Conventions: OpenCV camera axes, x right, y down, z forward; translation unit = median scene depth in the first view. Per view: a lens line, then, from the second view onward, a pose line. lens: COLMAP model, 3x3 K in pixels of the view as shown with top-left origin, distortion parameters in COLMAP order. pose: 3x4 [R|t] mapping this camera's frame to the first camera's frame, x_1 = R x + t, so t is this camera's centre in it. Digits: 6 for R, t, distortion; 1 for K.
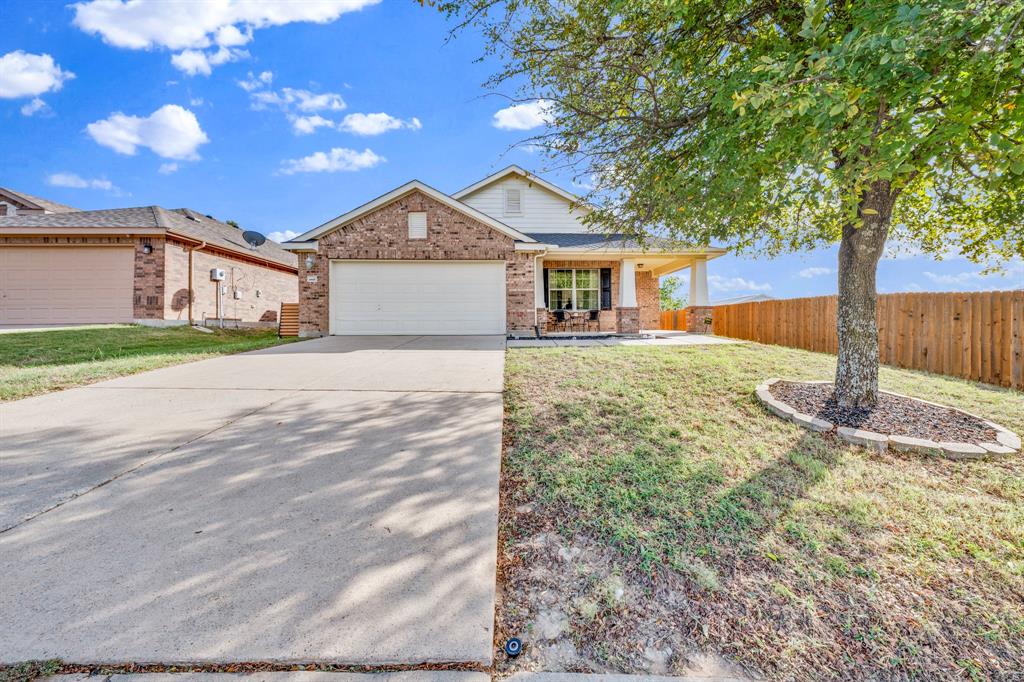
lens RADIAL K [[361.1, 0, 515.8], [0, 361.1, 328.4], [0, 0, 1]] dist [0.000246, 0.000100]
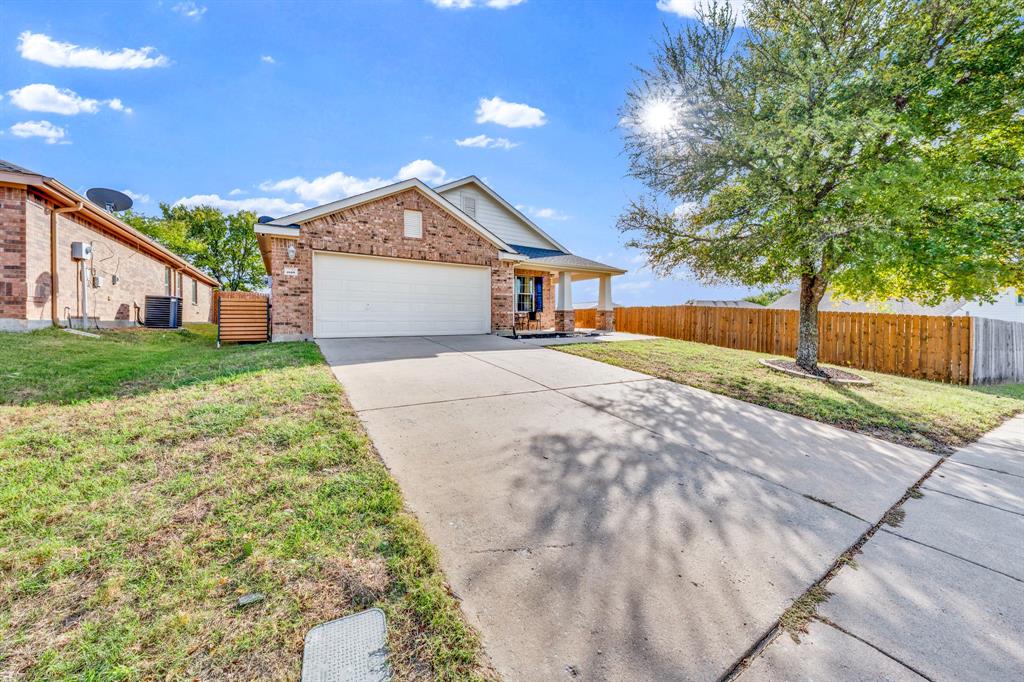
lens RADIAL K [[361.1, 0, 515.8], [0, 361.1, 328.4], [0, 0, 1]] dist [0.000246, 0.000100]
pose [[0.856330, -0.008789, 0.516355, -0.542534], [0.000917, 0.999879, 0.015498, -0.017429], [-0.516429, -0.012798, 0.856234, 0.013461]]
